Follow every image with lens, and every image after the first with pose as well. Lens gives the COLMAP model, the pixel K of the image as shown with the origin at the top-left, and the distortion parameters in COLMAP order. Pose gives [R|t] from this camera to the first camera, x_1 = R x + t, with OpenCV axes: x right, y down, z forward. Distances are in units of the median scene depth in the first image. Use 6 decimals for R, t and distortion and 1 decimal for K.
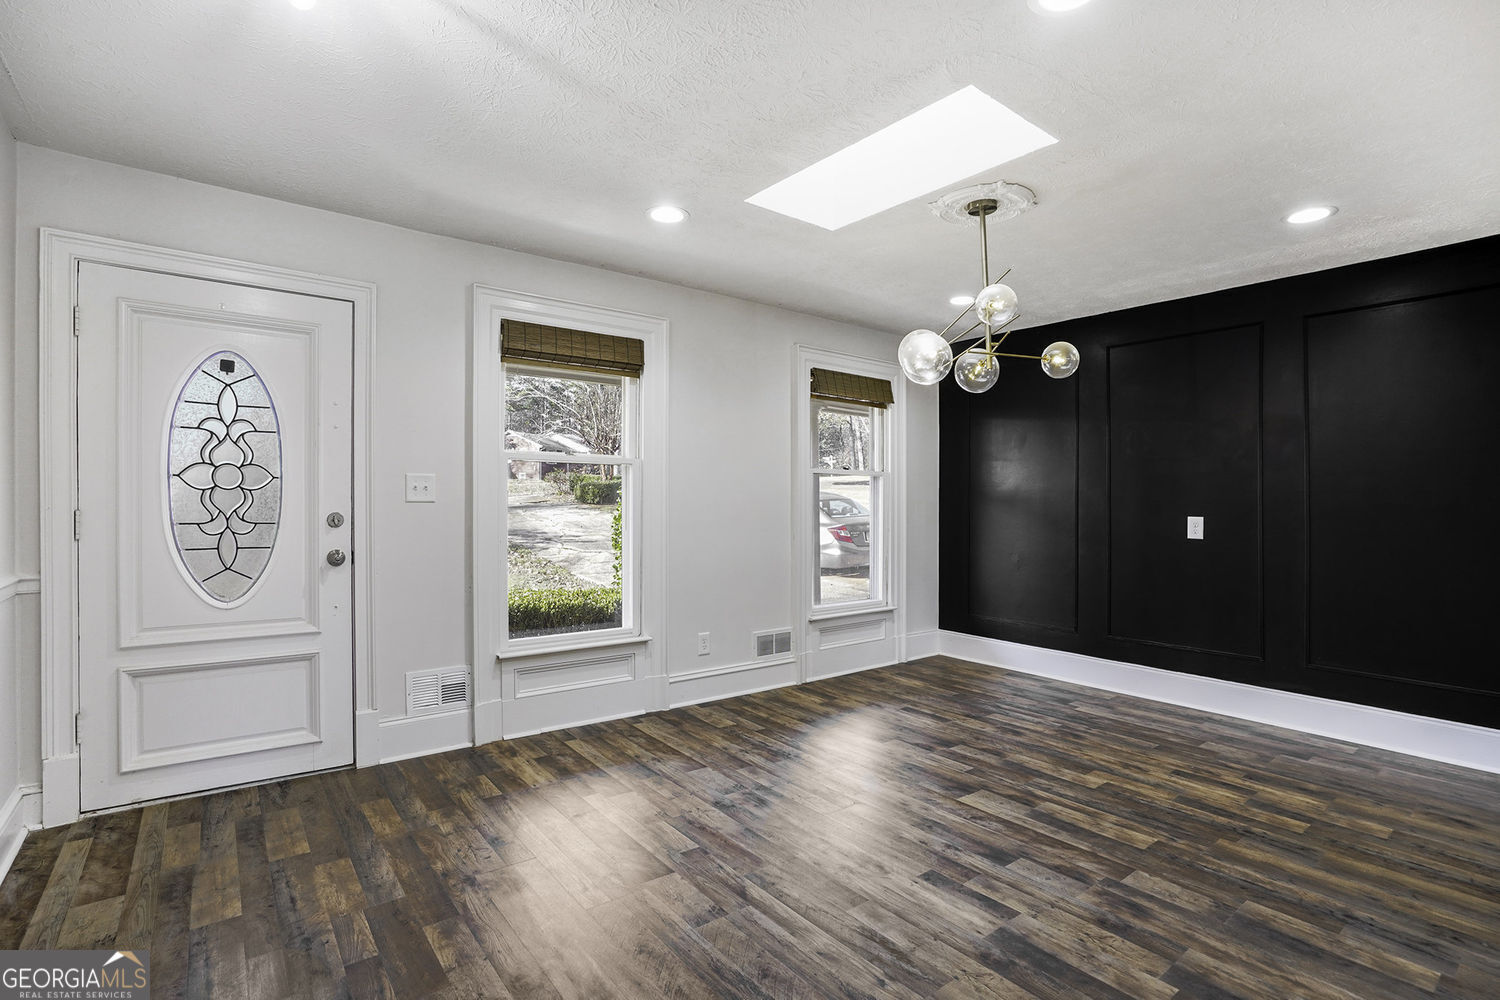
lens RADIAL K [[698.5, 0, 745.8], [0, 698.5, 497.9], [0, 0, 1]] dist [-0.011476, 0.000221]
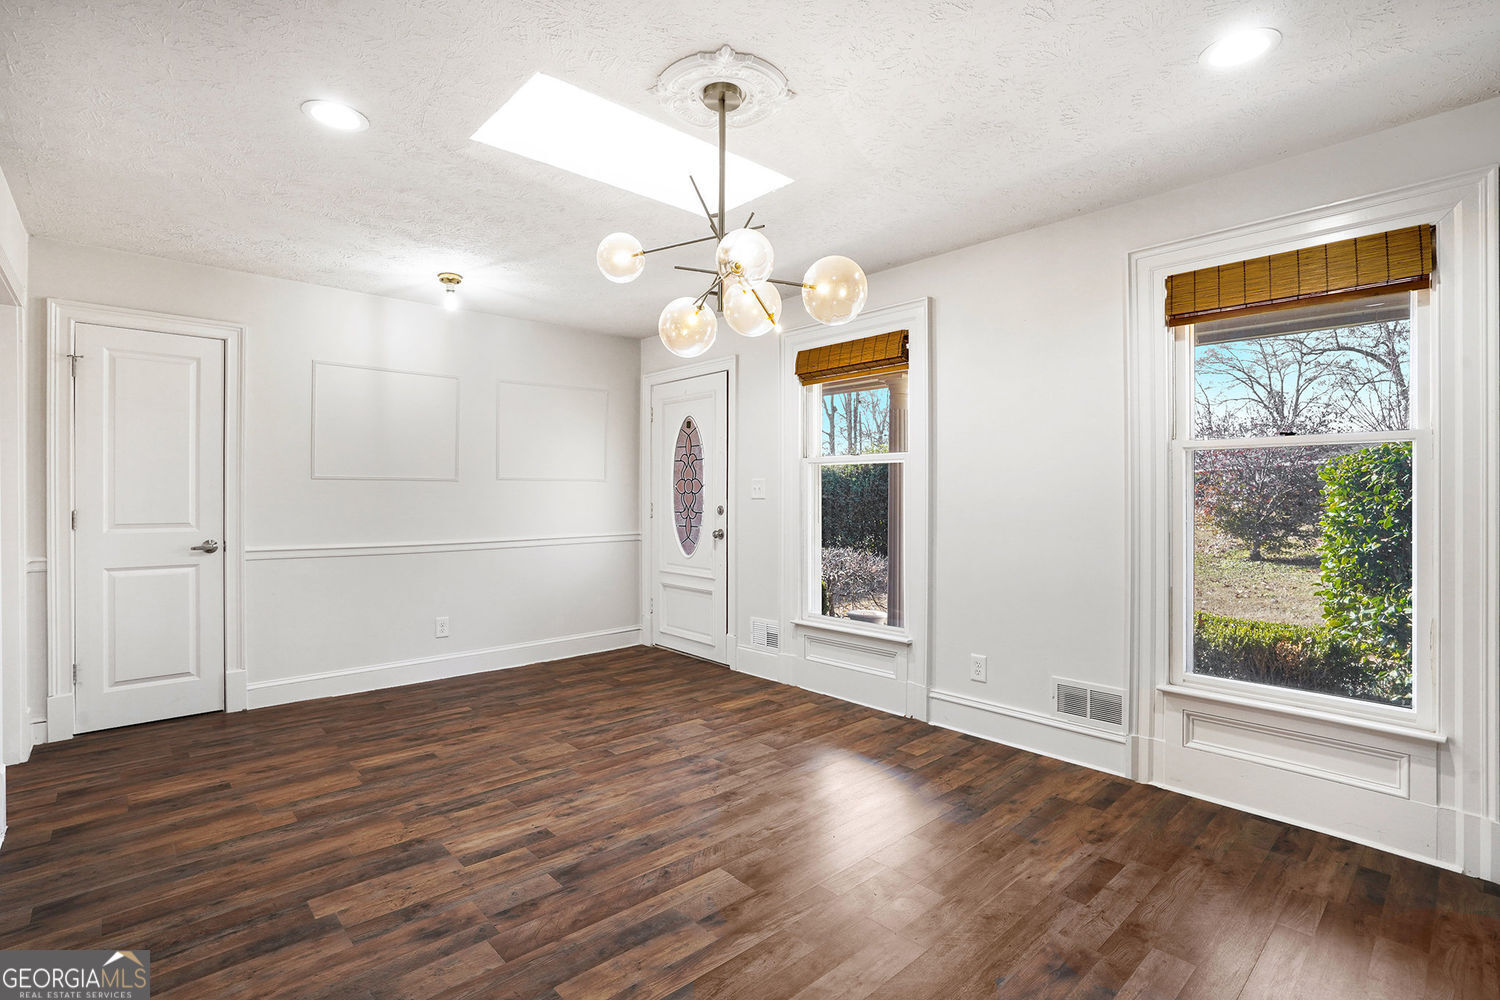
lens RADIAL K [[698.5, 0, 745.6], [0, 698.5, 506.9], [0, 0, 1]] dist [-0.011476, 0.000221]
pose [[0.077916, -0.002619, -0.996956, 1.168851], [0.012625, 0.999919, -0.001640, 0.028551], [0.996880, -0.012459, 0.077943, 1.044152]]
